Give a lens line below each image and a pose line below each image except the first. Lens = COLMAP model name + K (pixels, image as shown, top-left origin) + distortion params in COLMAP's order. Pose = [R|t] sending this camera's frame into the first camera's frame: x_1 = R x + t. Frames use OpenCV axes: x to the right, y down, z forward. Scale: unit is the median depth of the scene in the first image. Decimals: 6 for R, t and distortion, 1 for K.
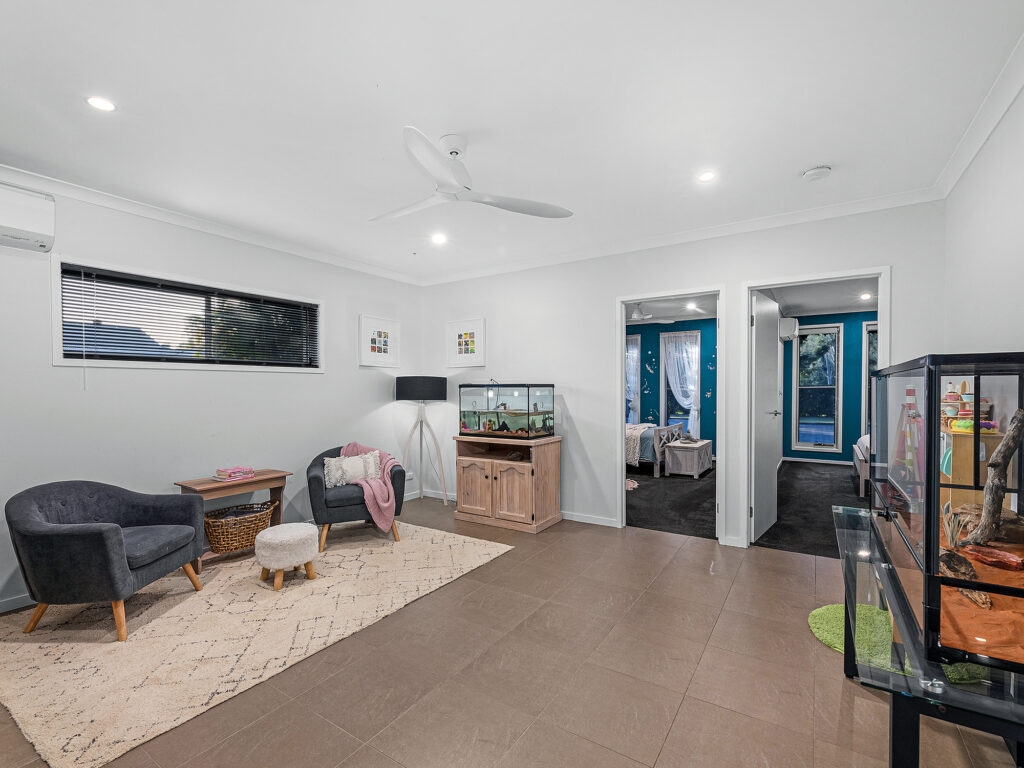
lens RADIAL K [[468.9, 0, 504.6], [0, 468.9, 393.9], [0, 0, 1]] dist [-0.000632, -0.000161]
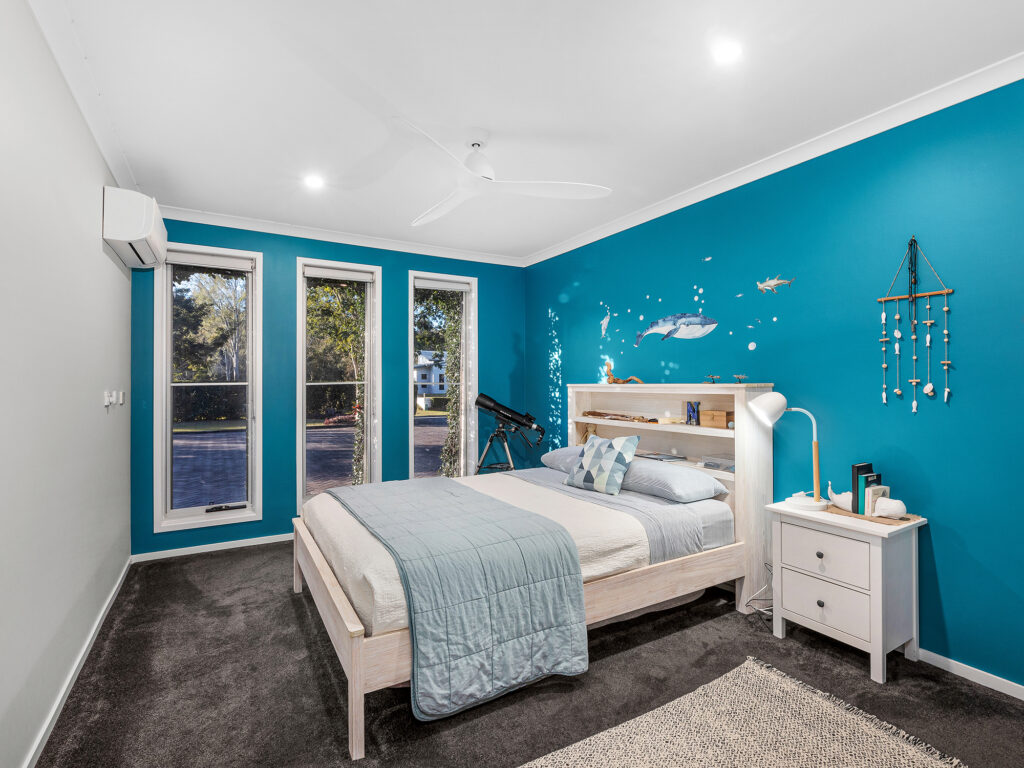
lens RADIAL K [[468.9, 0, 501.0], [0, 468.9, 384.5], [0, 0, 1]] dist [-0.000632, -0.000161]
pose [[0.422675, -0.000746, 0.906281, 0.361771], [0.011169, 0.999928, -0.004386, -0.008588], [-0.906212, 0.011976, 0.422653, 0.536016]]
